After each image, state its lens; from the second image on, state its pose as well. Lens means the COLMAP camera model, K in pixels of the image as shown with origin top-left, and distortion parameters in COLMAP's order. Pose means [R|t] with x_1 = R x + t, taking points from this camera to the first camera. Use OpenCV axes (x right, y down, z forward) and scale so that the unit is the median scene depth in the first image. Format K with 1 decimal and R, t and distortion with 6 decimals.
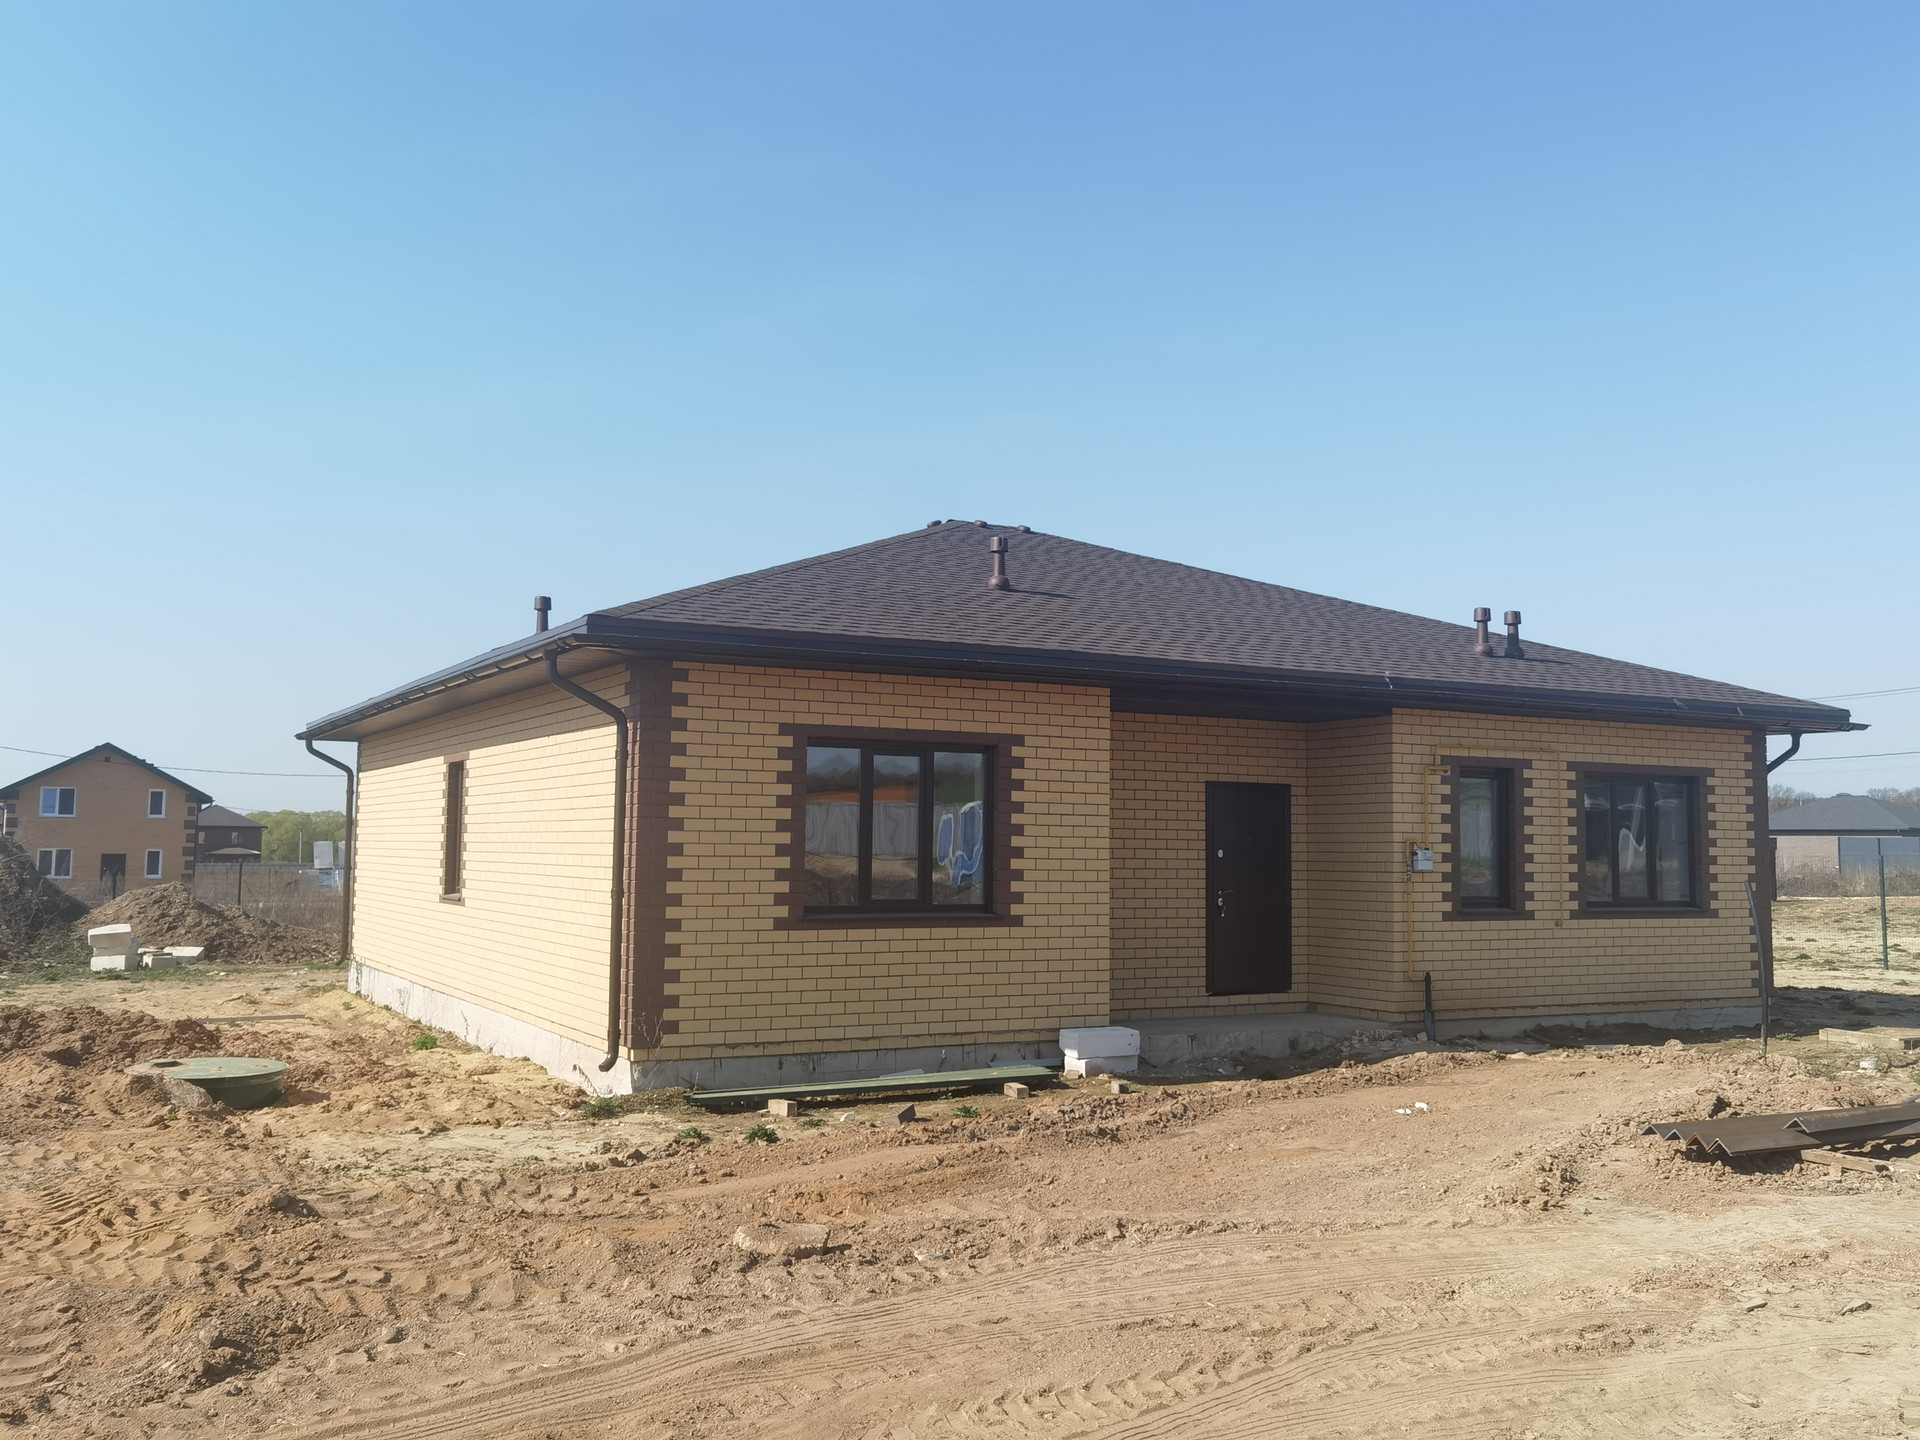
lens RADIAL K [[1708.0, 0, 962.5], [0, 1708.0, 733.7], [0, 0, 1]] dist [0.070991, 0.005048]
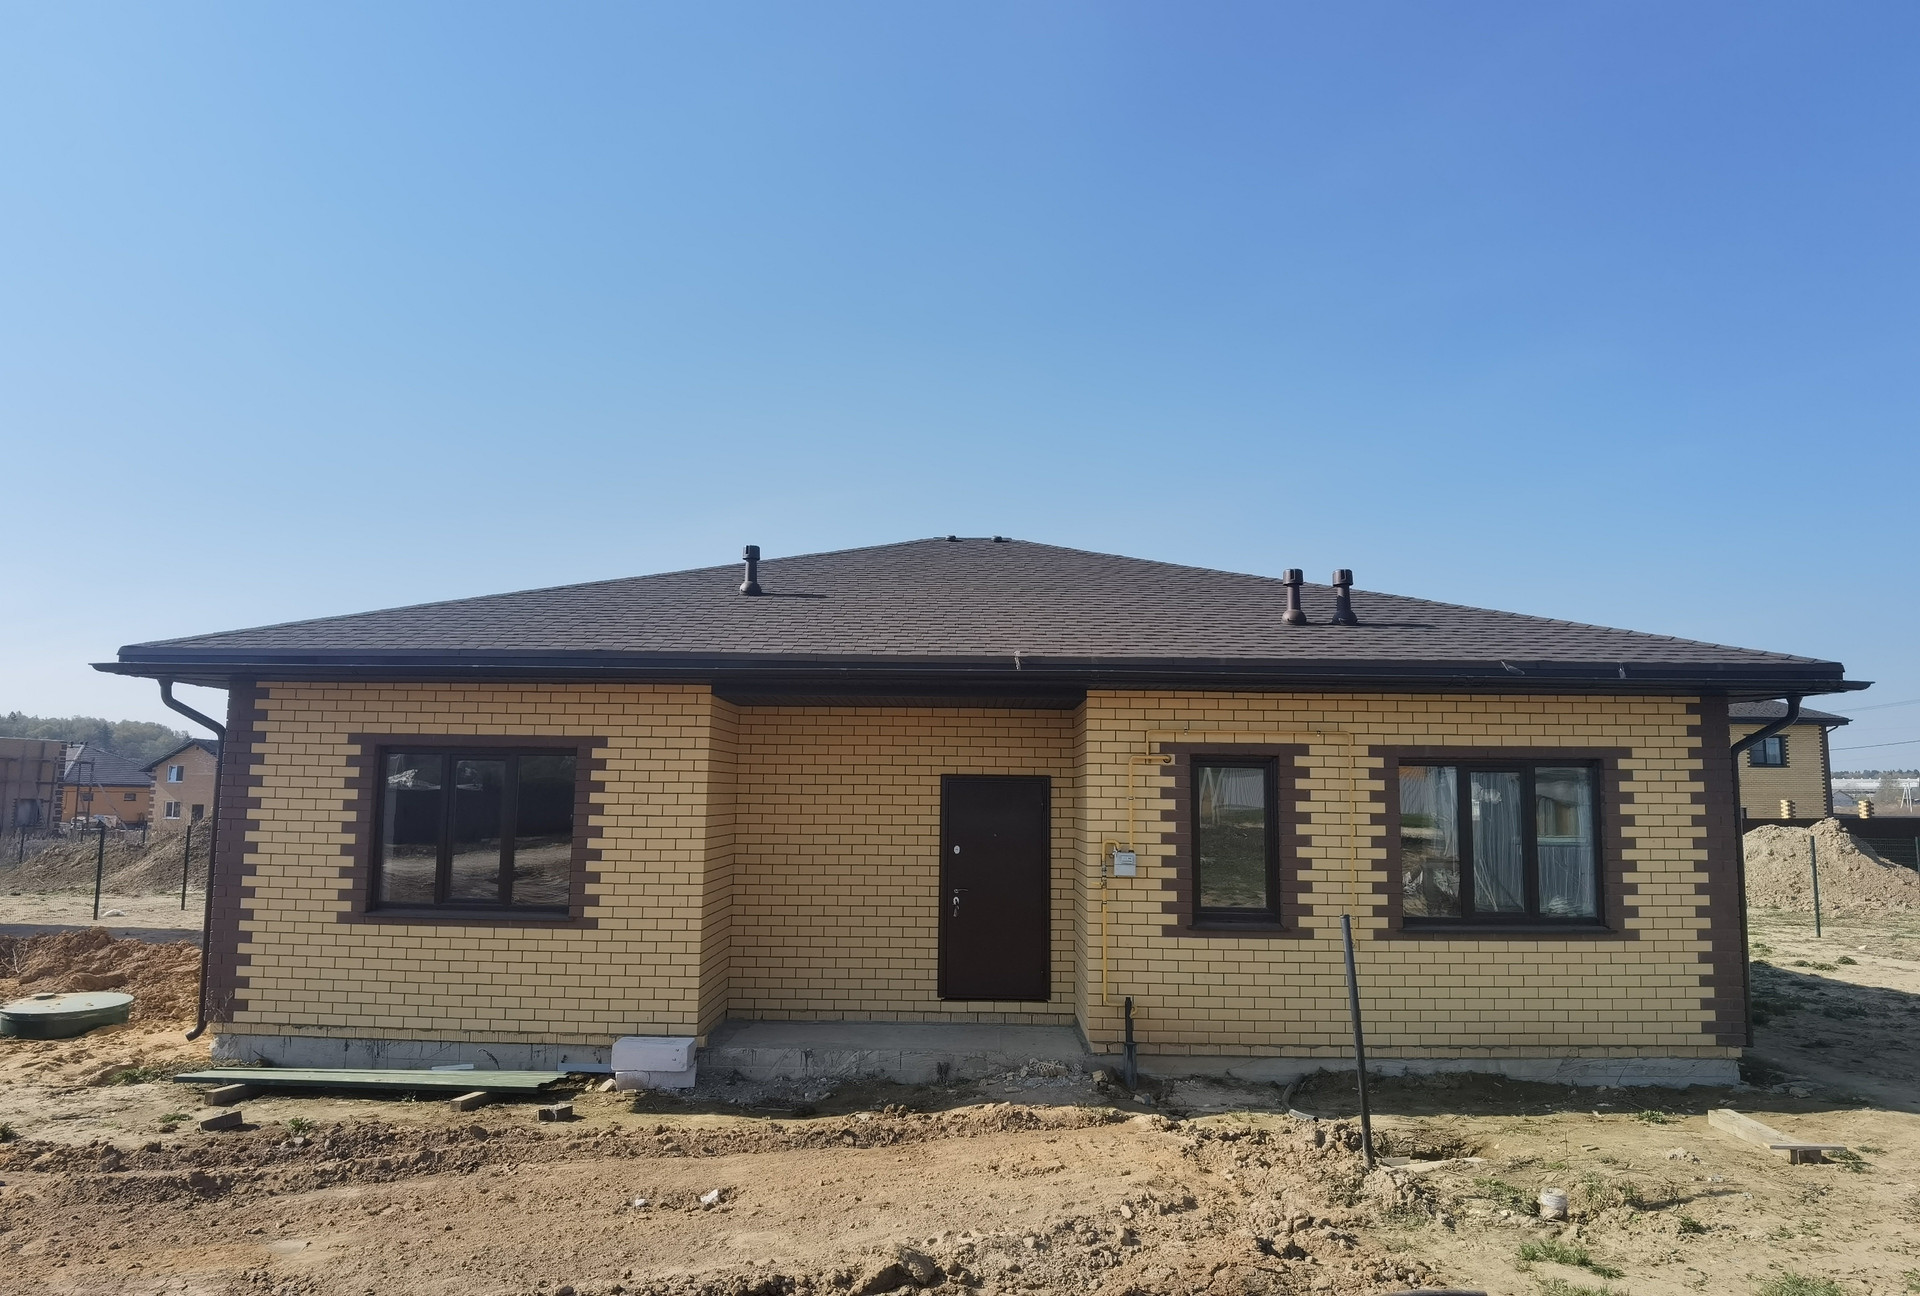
lens RADIAL K [[1153.2, 0, 961.5], [0, 1153.2, 644.6], [0, 0, 1]] dist [-0.007283, -0.022845]
pose [[0.863332, -0.063622, -0.500610, 0.488669], [0.030997, 0.996833, -0.073230, 0.002805], [0.503683, 0.047704, 0.862570, 0.445467]]
